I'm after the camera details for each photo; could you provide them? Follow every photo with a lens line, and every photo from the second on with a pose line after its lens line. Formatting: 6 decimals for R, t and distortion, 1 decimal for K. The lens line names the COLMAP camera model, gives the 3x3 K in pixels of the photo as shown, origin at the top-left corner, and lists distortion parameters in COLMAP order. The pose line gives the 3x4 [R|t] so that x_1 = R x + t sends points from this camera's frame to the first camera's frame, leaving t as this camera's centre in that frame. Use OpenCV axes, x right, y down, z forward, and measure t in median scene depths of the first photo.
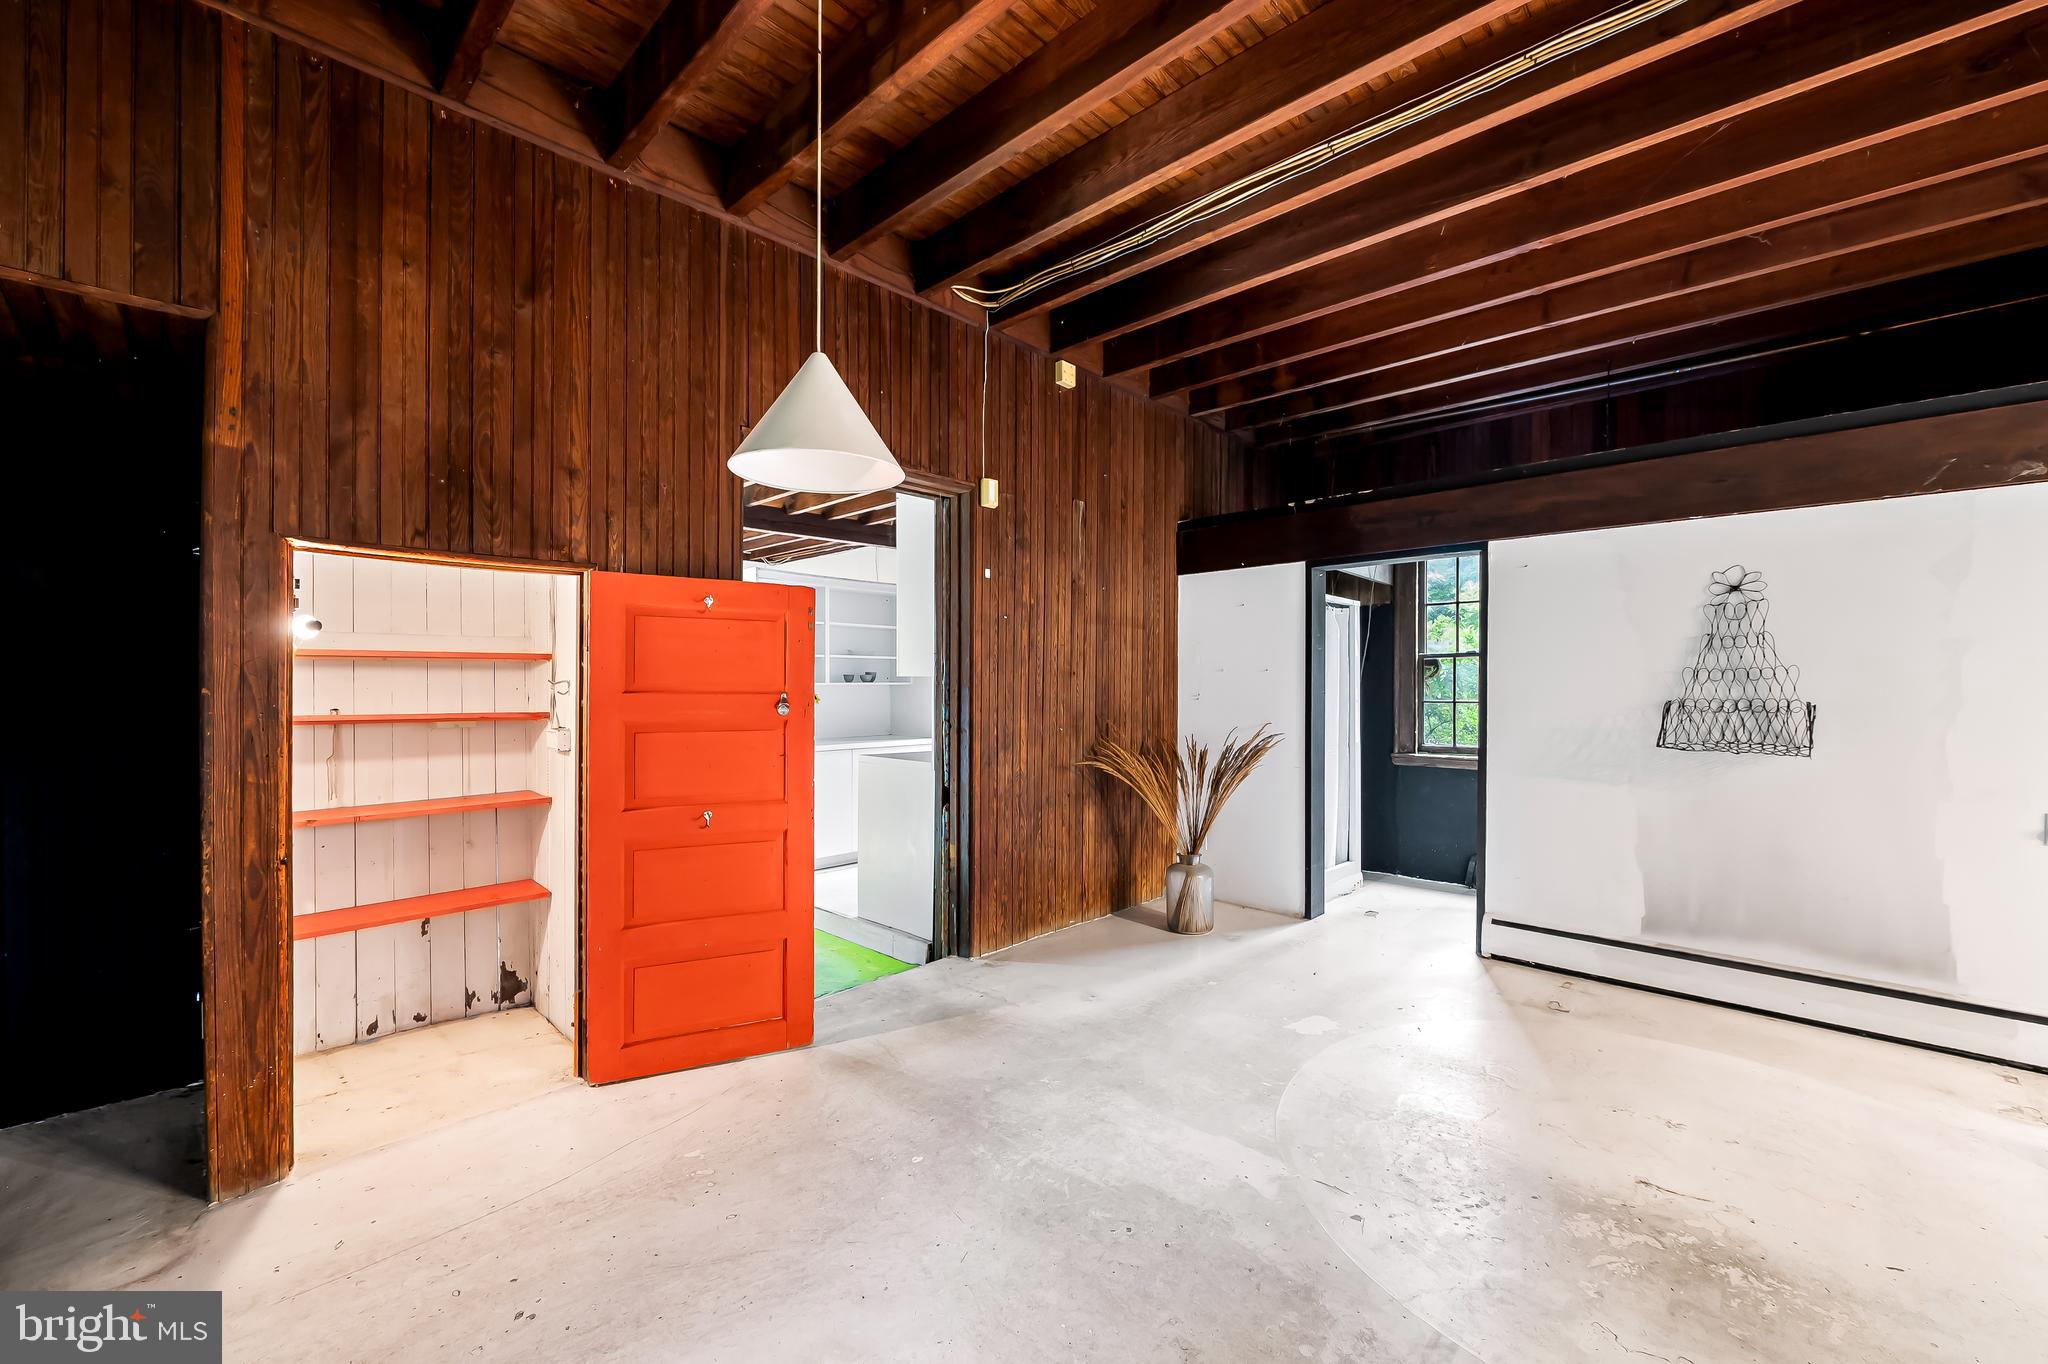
lens RADIAL K [[814.0, 0, 1020.9], [0, 814.0, 684.8], [0, 0, 1]] dist [-0.009667, 0.000641]
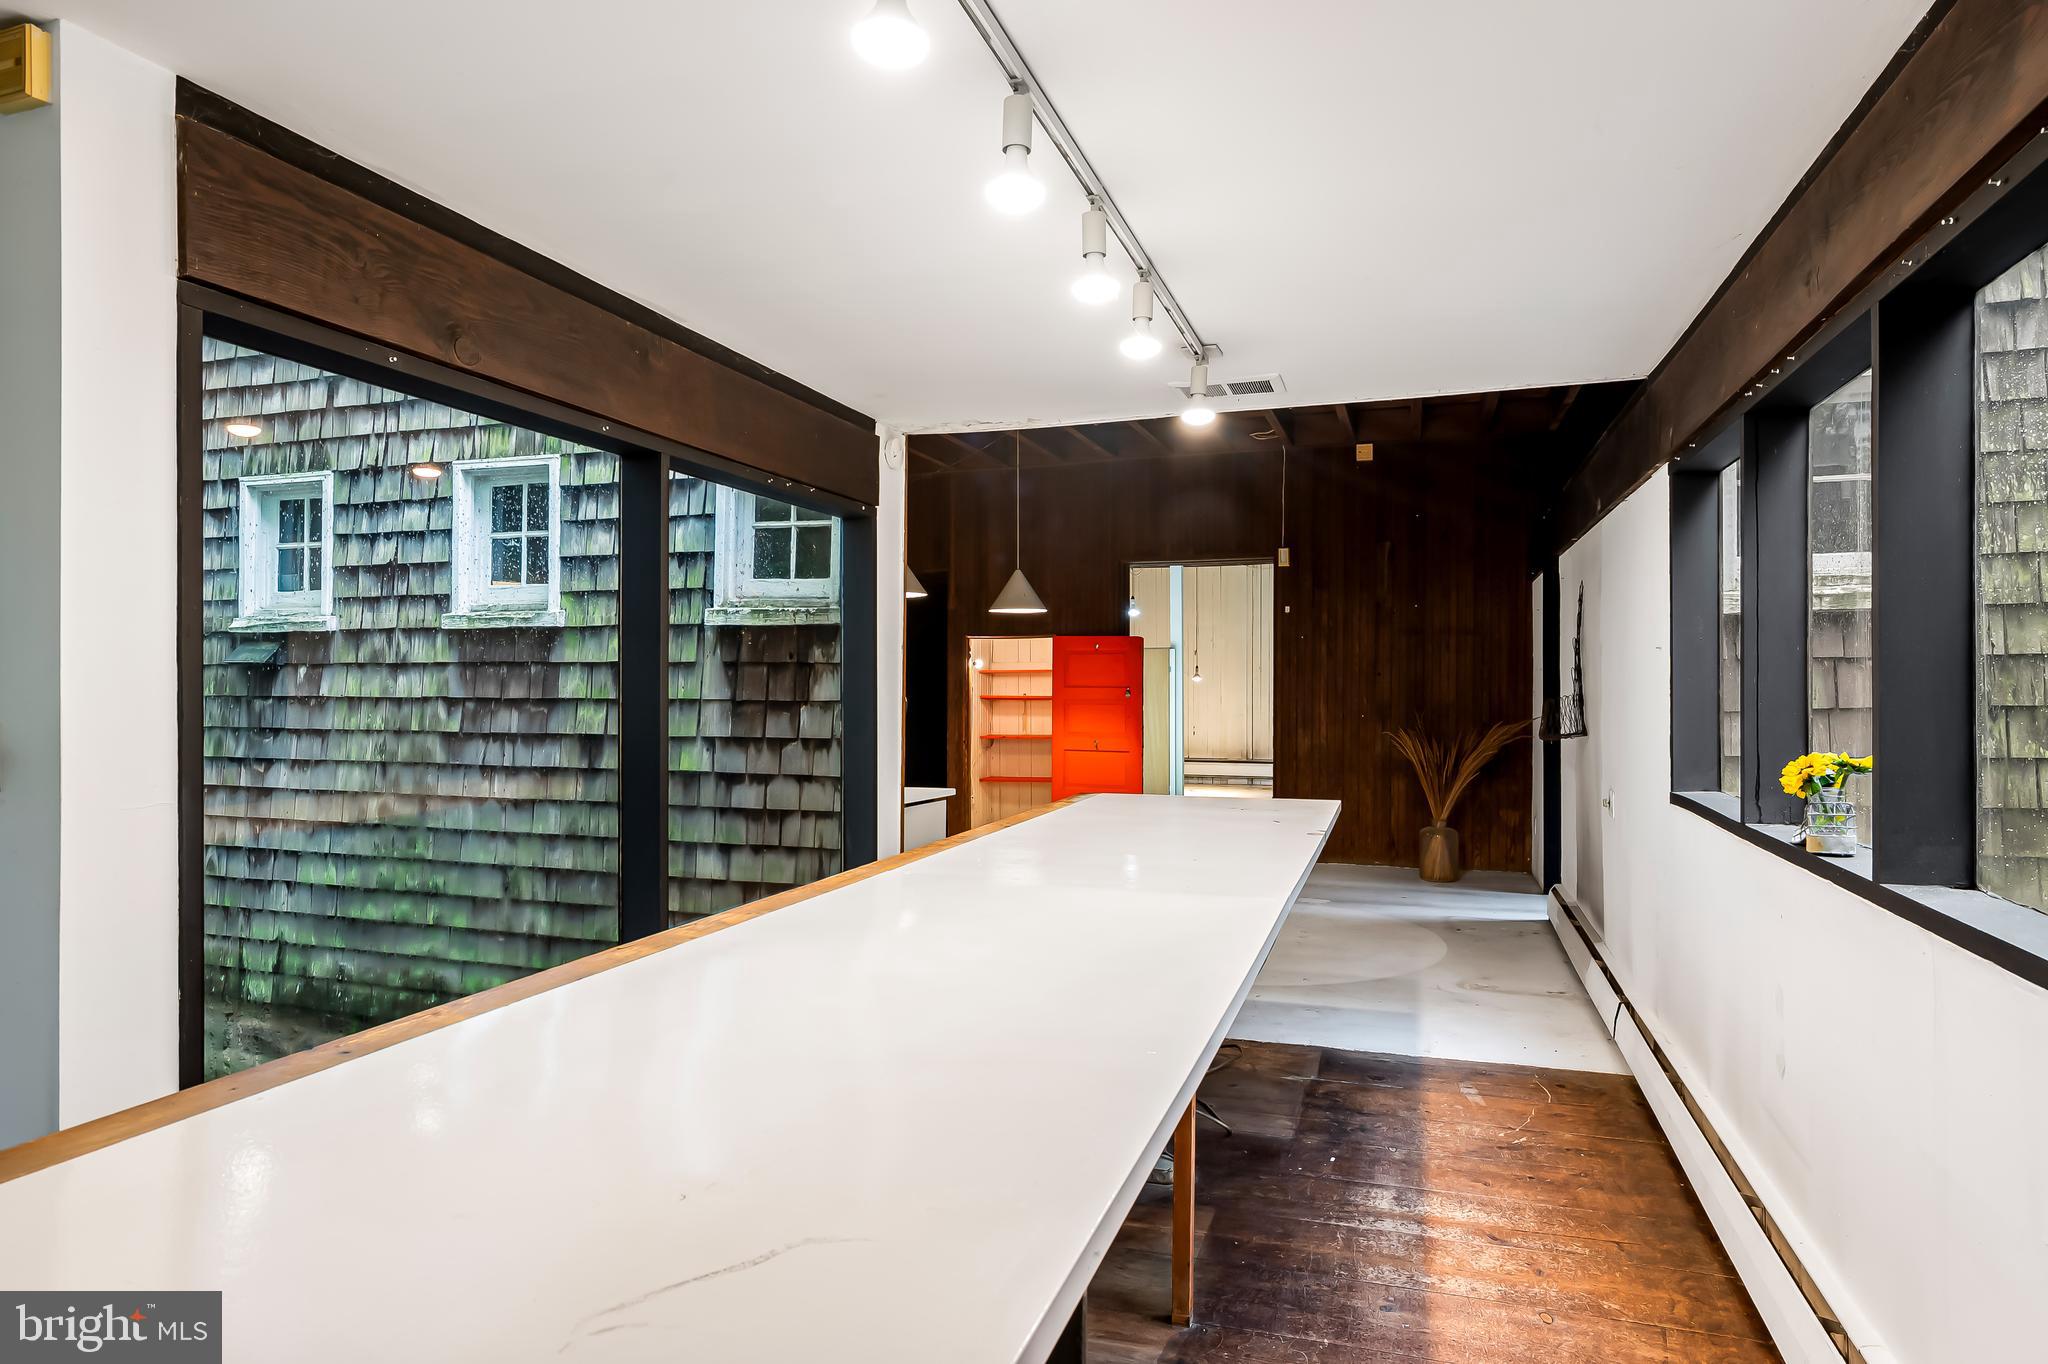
lens RADIAL K [[1219.8, 0, 1026.7], [0, 1219.8, 676.8], [0, 0, 1]] dist [0.005856, 0.000520]
pose [[0.440949, -0.006048, -0.897512, 1.675401], [0.005005, 0.999978, -0.004280, -0.004440], [0.897518, -0.002605, 0.440969, -0.408831]]
